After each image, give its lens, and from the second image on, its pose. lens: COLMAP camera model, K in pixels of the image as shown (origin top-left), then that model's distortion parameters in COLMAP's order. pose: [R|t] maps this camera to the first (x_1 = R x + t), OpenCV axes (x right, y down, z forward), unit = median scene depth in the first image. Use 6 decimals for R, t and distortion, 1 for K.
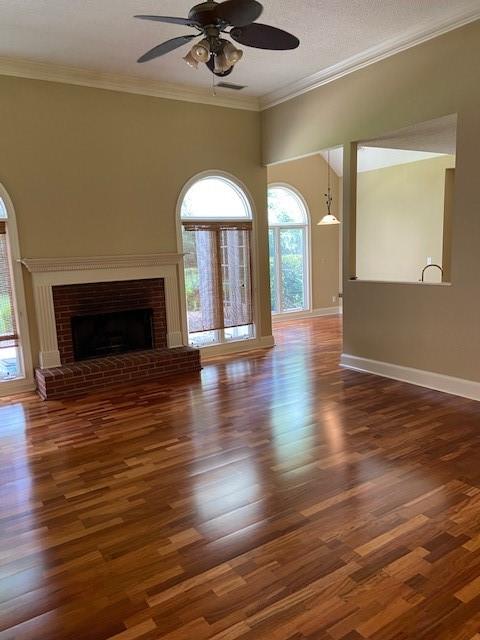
lens RADIAL K [[482.5, 0, 245.0], [0, 482.5, 318.5], [0, 0, 1]] dist [0.033231, -0.036817]
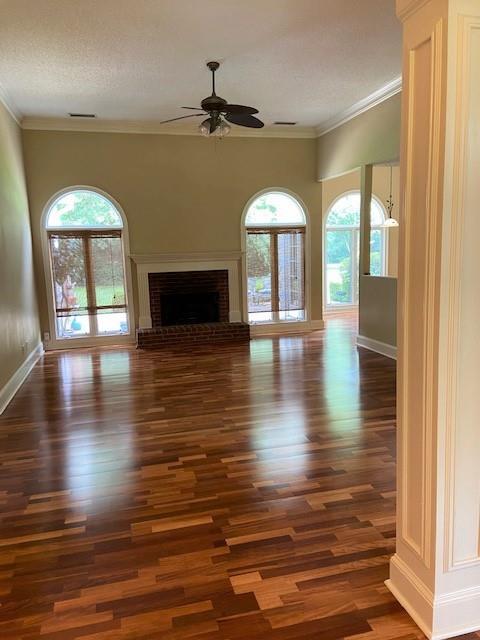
lens RADIAL K [[482.5, 0, 238.9], [0, 482.5, 316.5], [0, 0, 1]] dist [0.033231, -0.036817]
pose [[0.939762, 0.057869, -0.336895, 0.313971], [-0.055543, 0.998319, 0.016545, 0.021414], [0.337286, 0.003164, 0.941397, -0.252184]]
